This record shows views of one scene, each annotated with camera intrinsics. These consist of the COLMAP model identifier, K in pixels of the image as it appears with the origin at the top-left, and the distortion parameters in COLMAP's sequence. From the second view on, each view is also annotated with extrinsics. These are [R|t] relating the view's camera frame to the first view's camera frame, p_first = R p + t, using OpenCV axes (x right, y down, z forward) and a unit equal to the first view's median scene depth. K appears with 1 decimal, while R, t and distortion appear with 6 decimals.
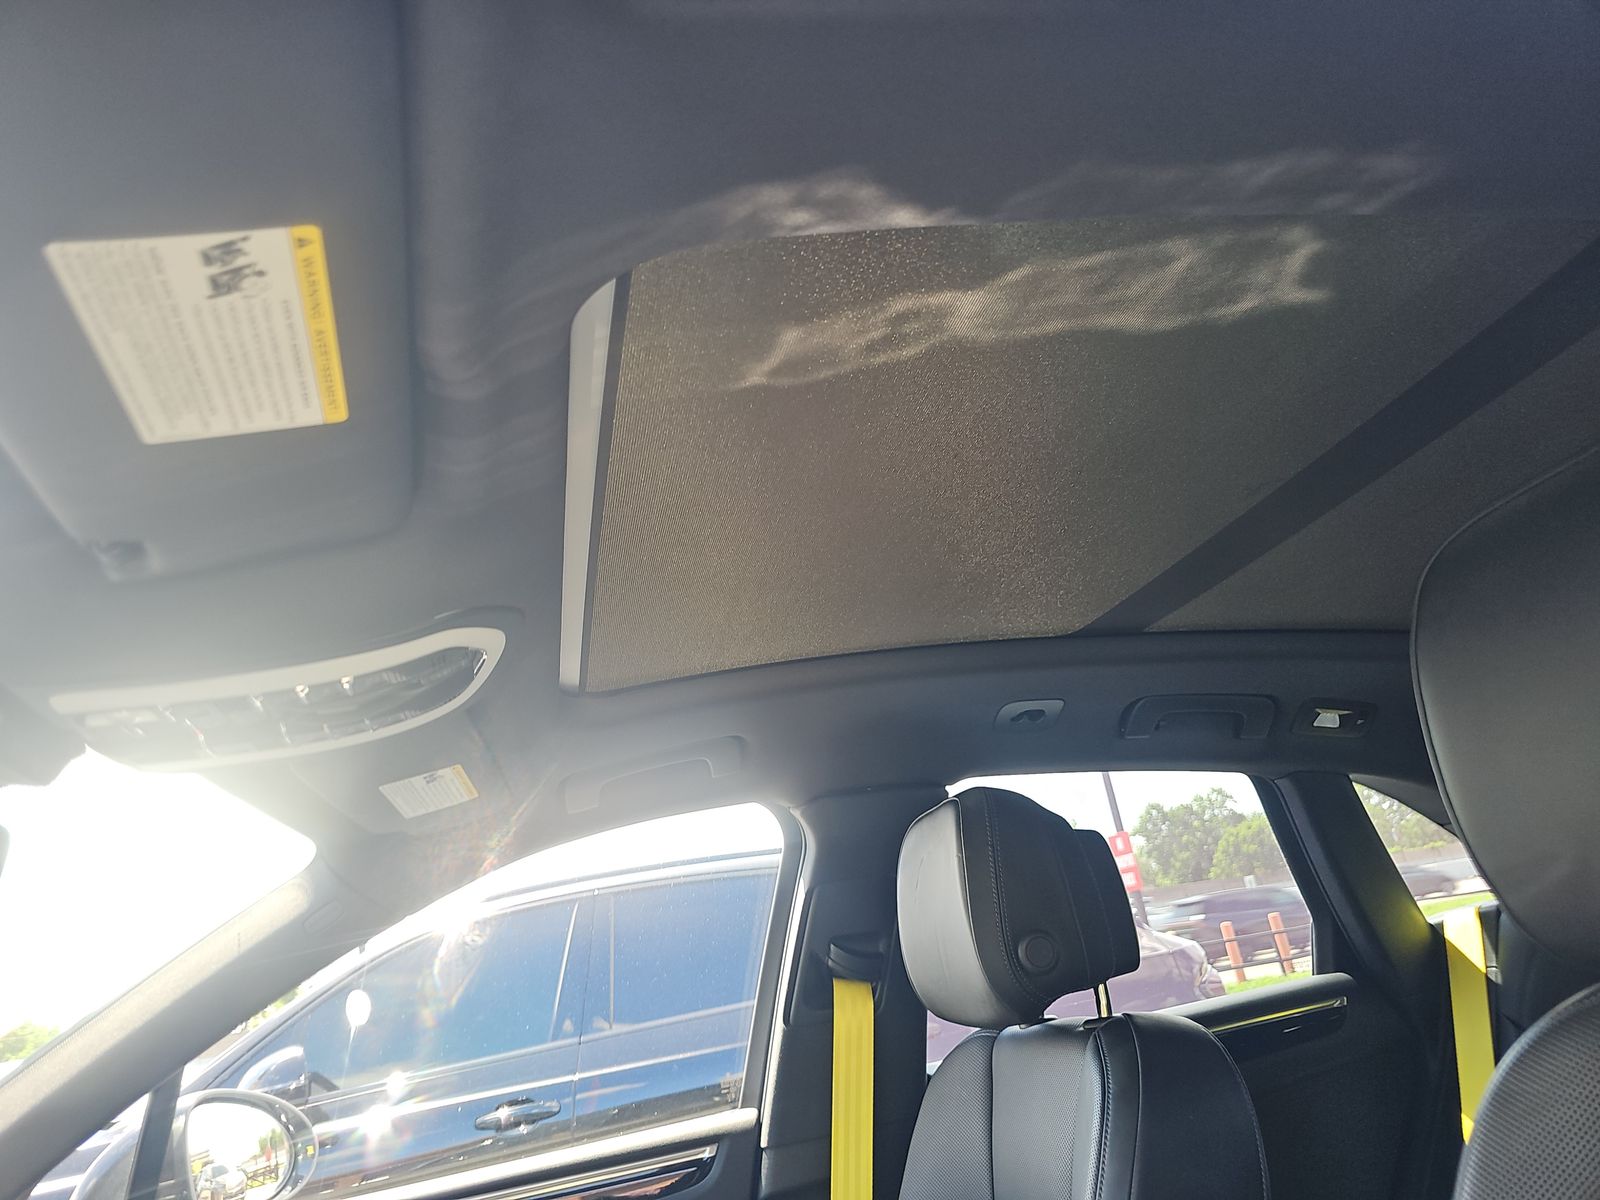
lens RADIAL K [[1071.7, 0, 797.2], [0, 1071.7, 599.1], [0, 0, 1]] dist [0.023403, -0.020065]
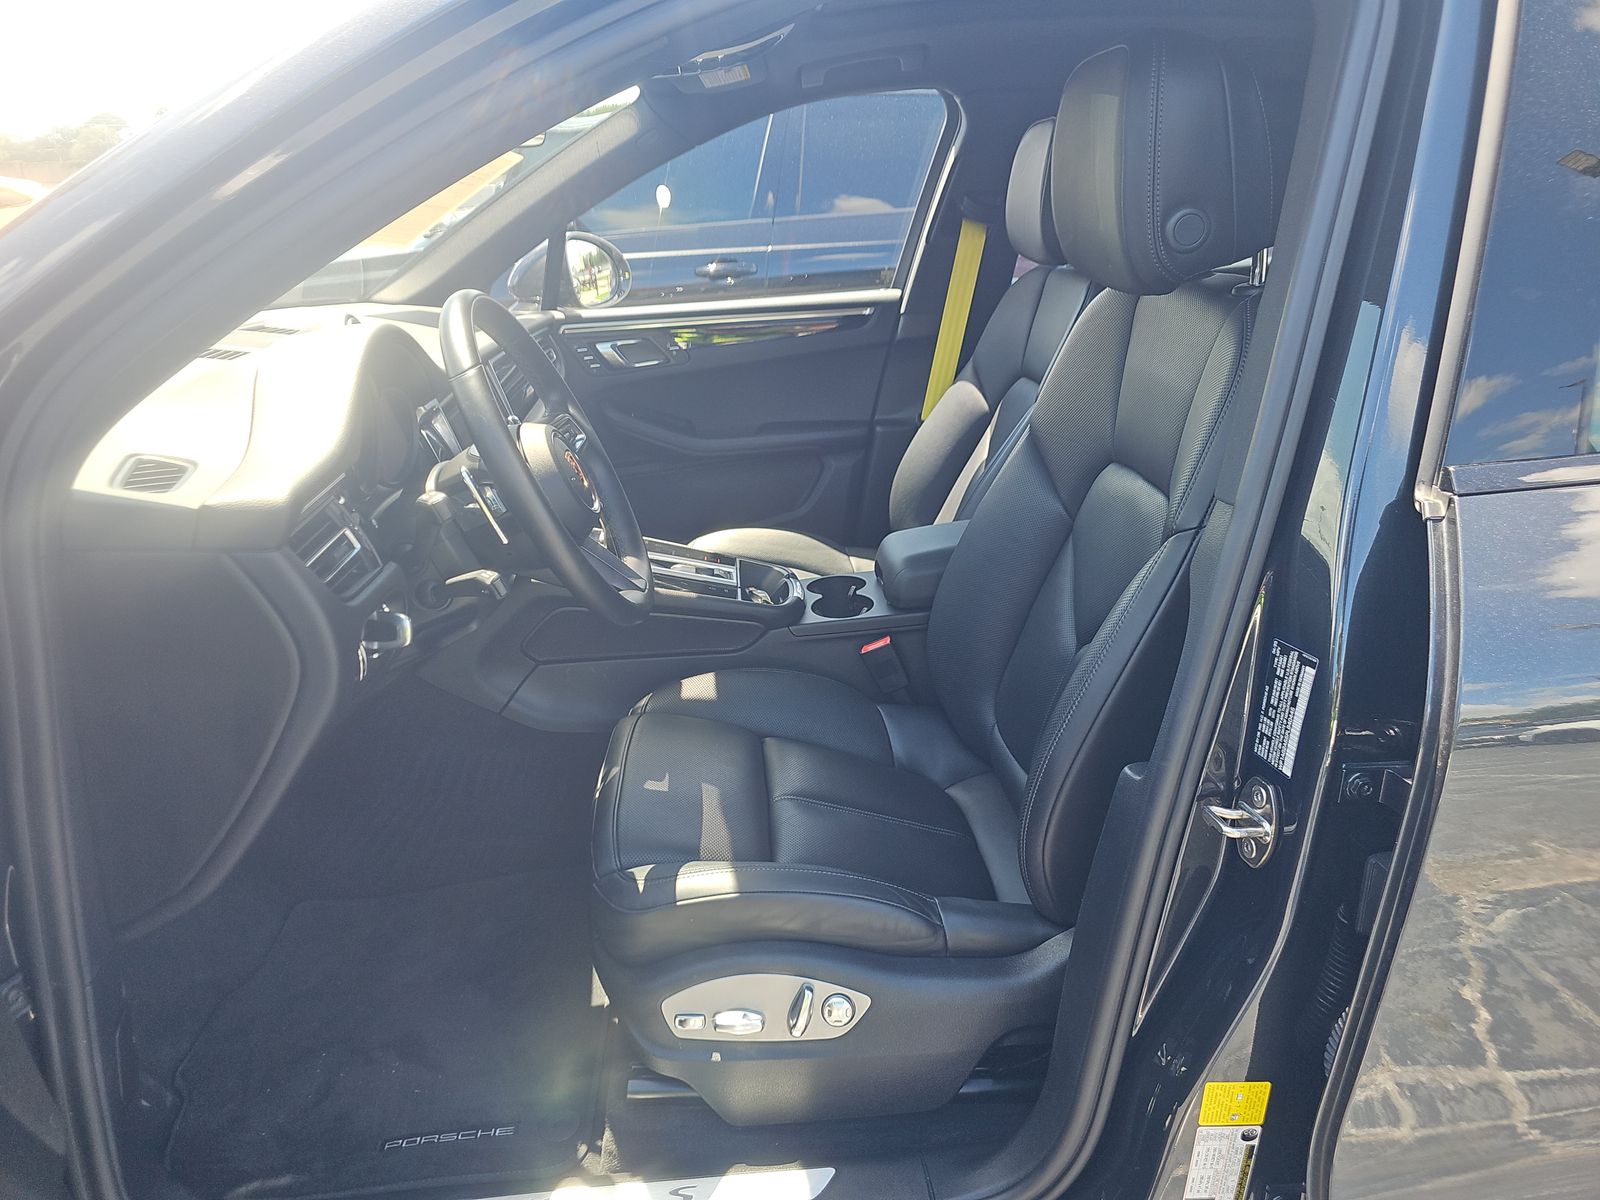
lens RADIAL K [[1071.7, 0, 797.2], [0, 1071.7, 599.1], [0, 0, 1]] dist [0.023403, -0.020065]
pose [[0.981263, 0.171013, -0.088753, 0.025331], [-0.069452, 0.743625, 0.664980, -0.196322], [0.179719, -0.646356, 0.741569, -0.422881]]
